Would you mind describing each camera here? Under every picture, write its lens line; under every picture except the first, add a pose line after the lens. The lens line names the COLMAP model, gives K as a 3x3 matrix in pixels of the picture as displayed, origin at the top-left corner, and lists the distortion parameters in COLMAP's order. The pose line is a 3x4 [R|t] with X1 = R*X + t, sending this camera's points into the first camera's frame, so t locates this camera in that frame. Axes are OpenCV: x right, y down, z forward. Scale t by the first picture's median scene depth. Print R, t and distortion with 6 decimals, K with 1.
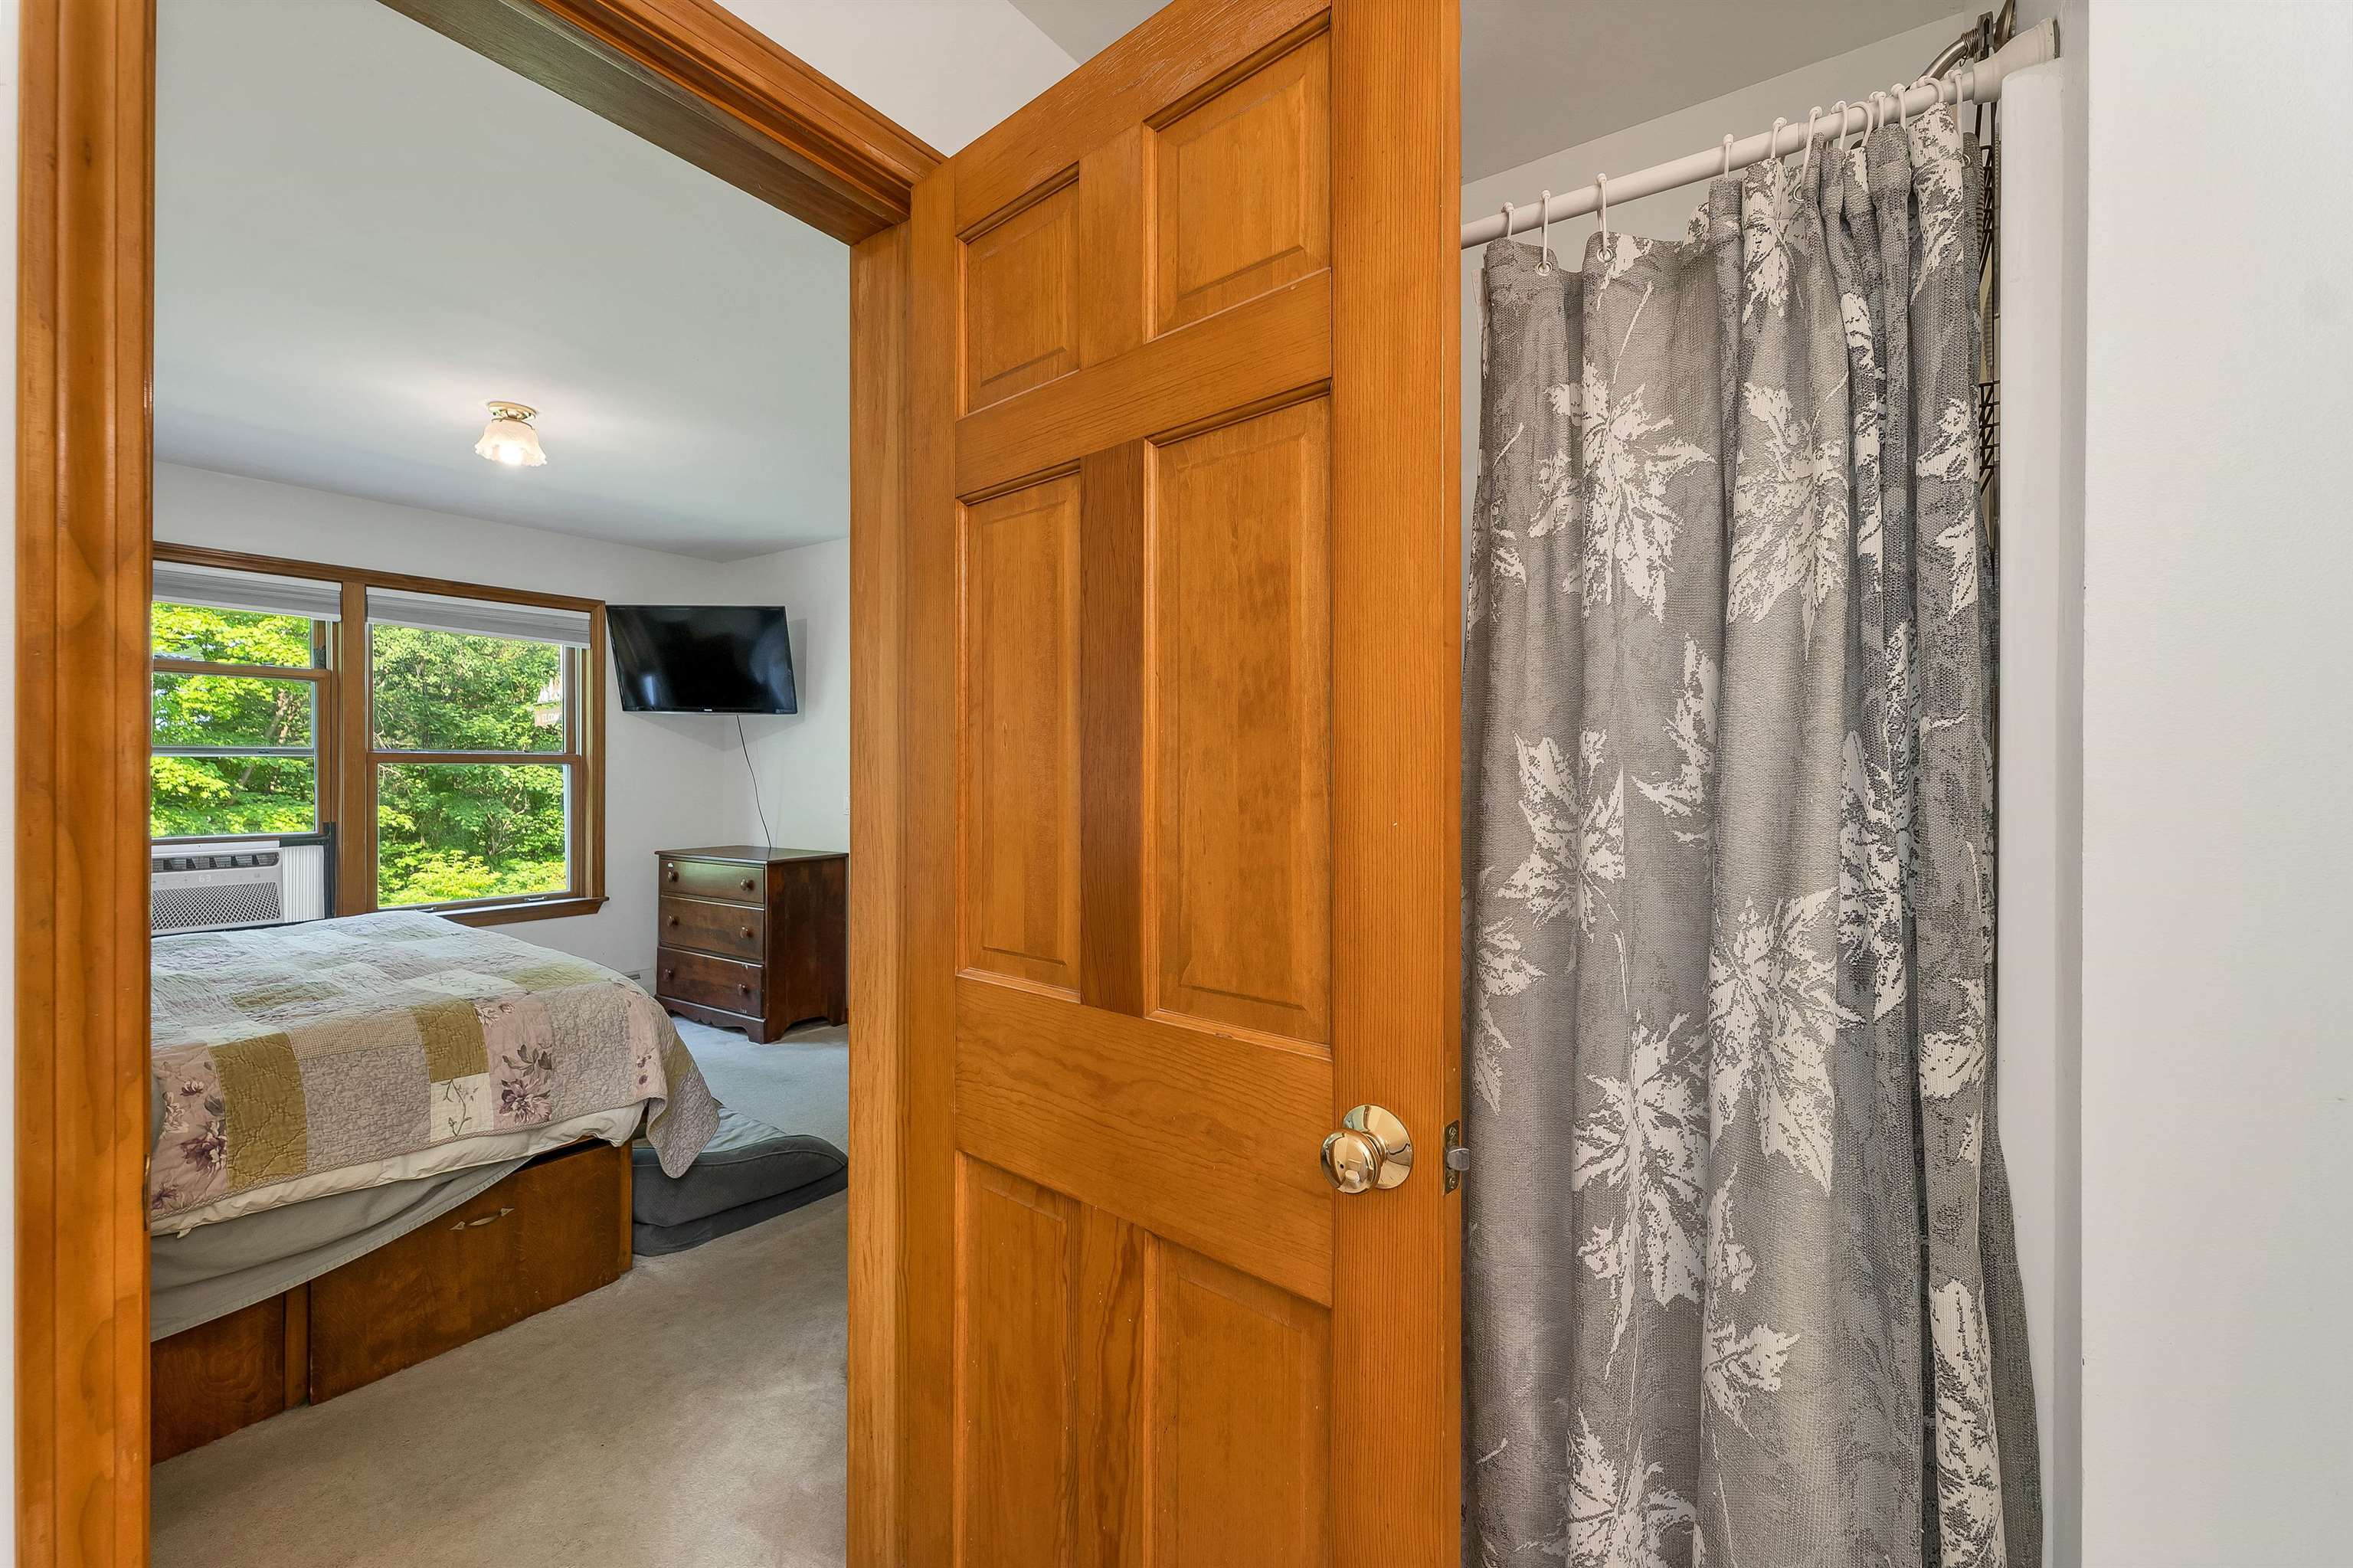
lens RADIAL K [[987.9, 0, 1167.3], [0, 987.9, 773.1], [0, 0, 1]] dist [-0.000519, -0.000091]
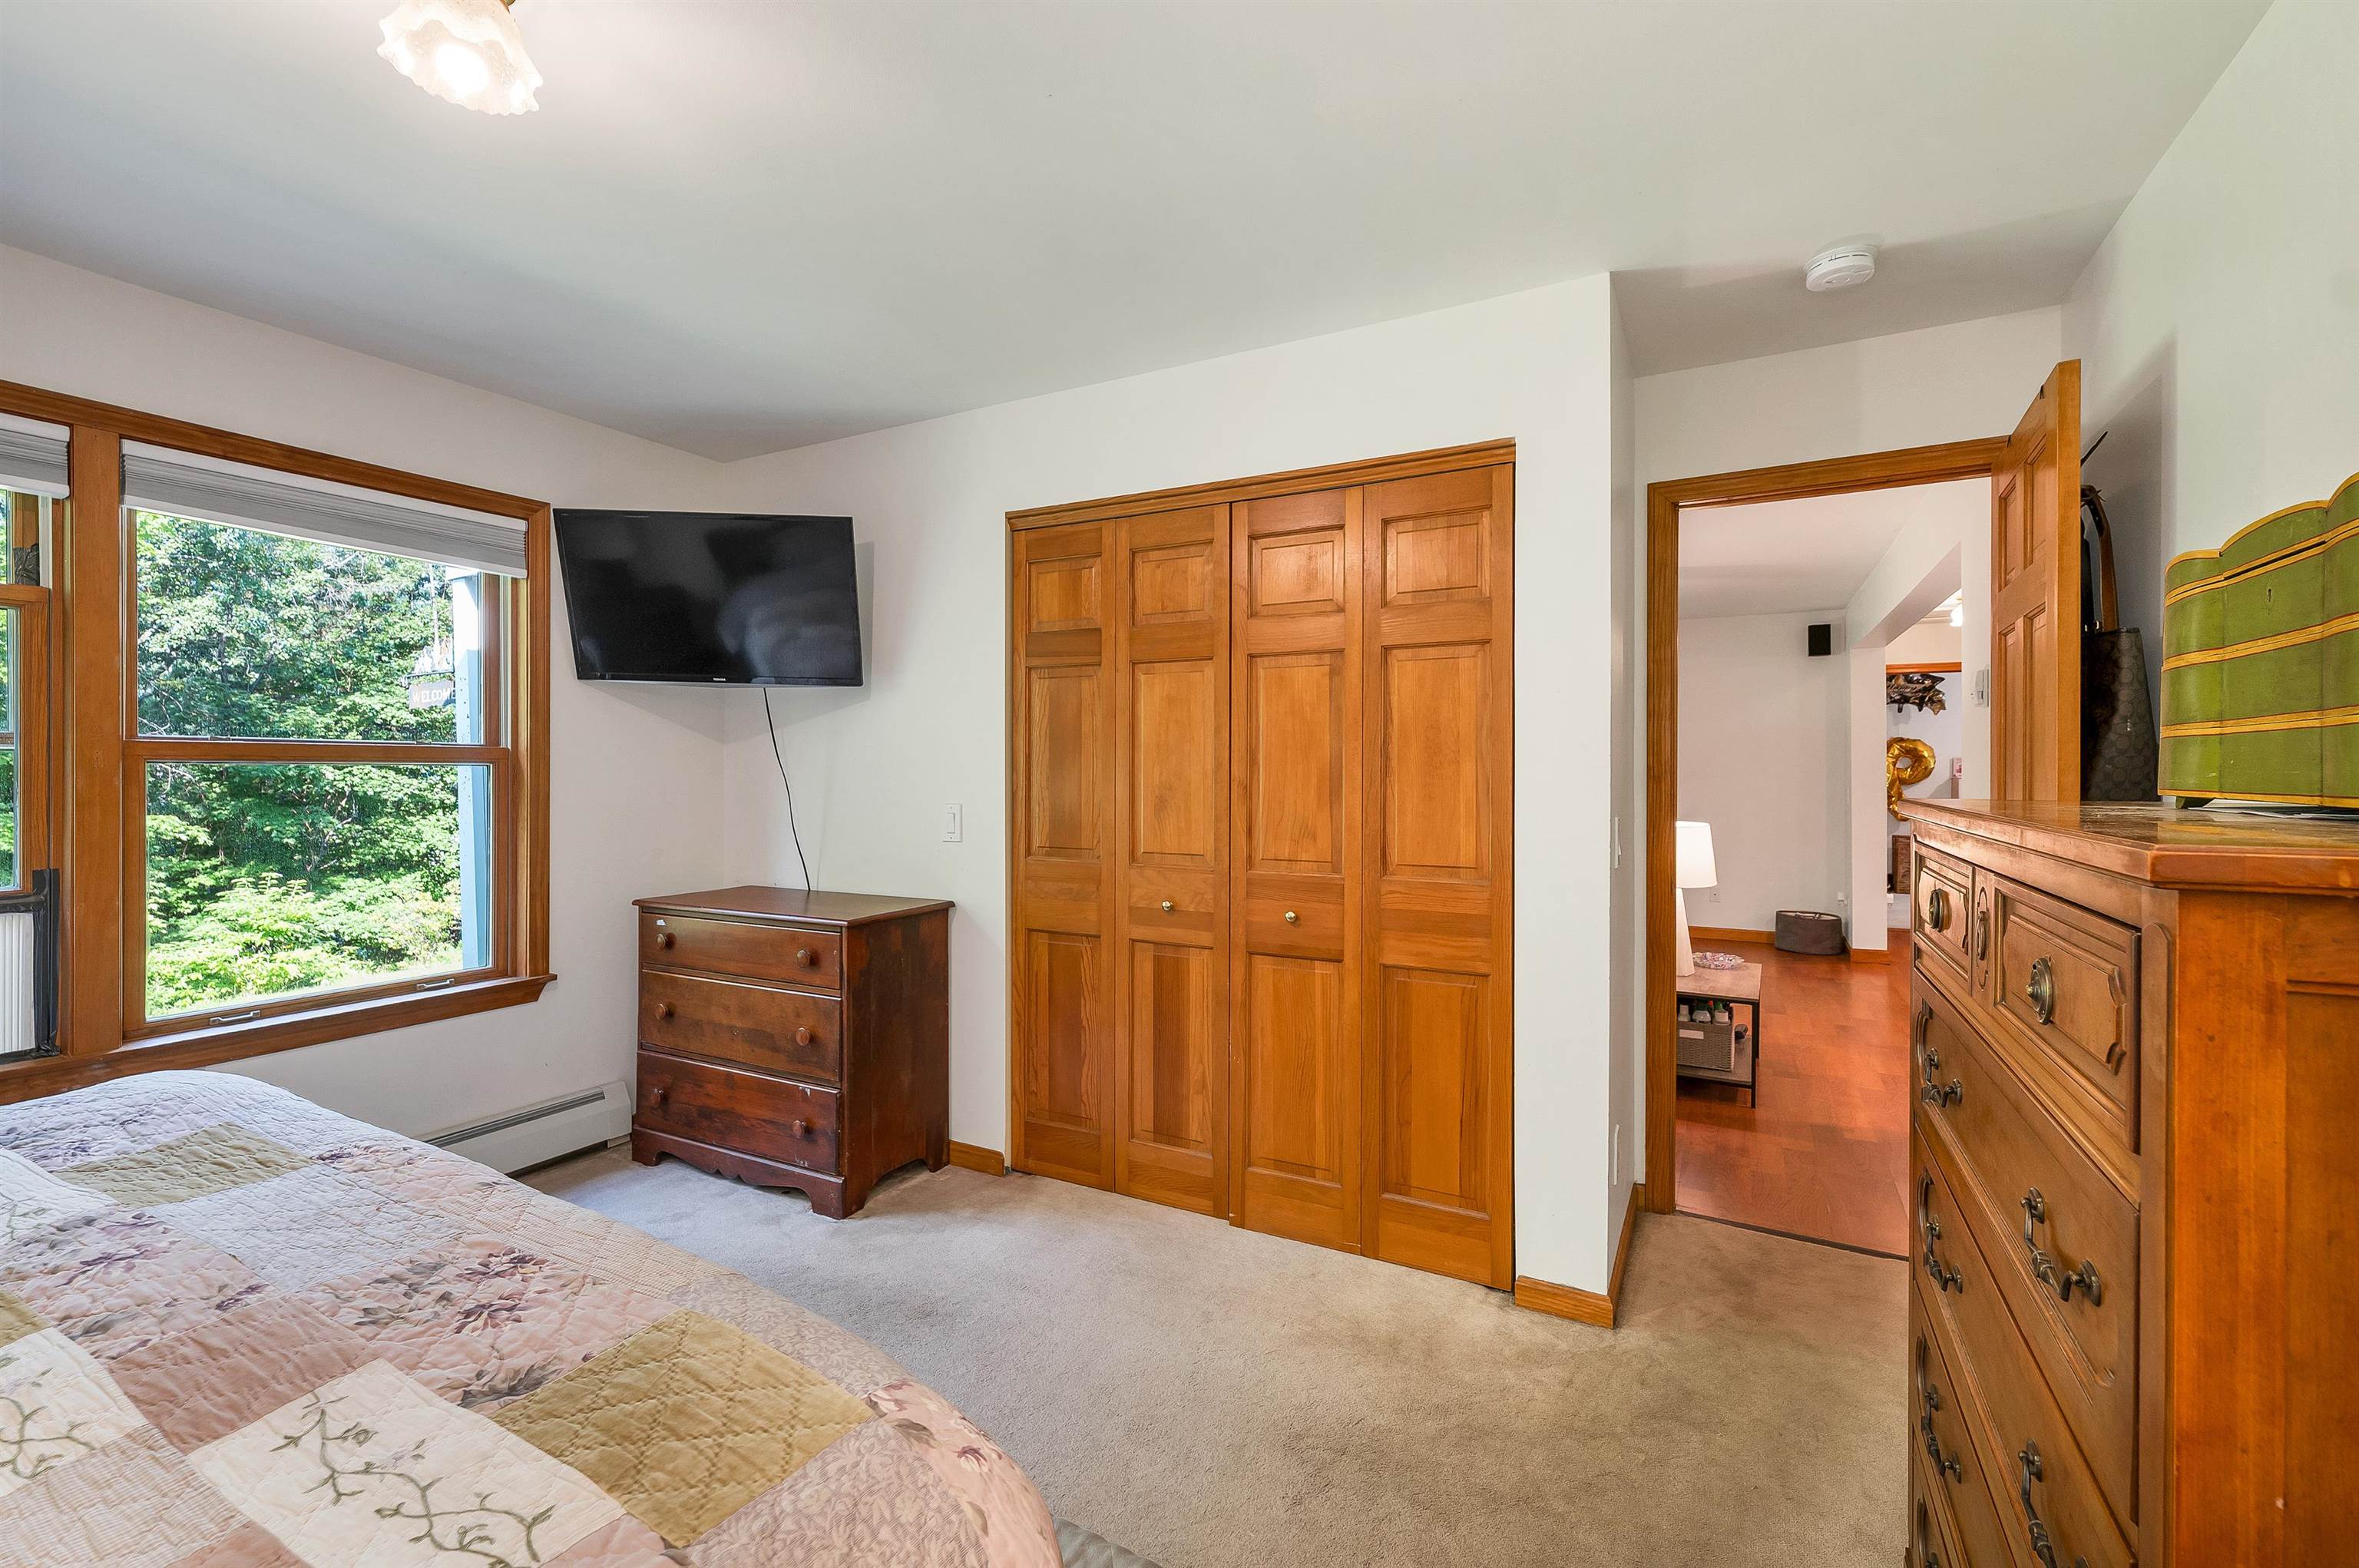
lens RADIAL K [[1010.3, 0, 1172.8], [0, 1010.3, 774.8], [0, 0, 1]] dist [0.000753, -0.000112]
pose [[0.993974, 0.000057, 0.109616, -0.242409], [-0.000061, 1.000000, 0.000030, -0.001590], [-0.109616, -0.000036, 0.993974, 0.313248]]
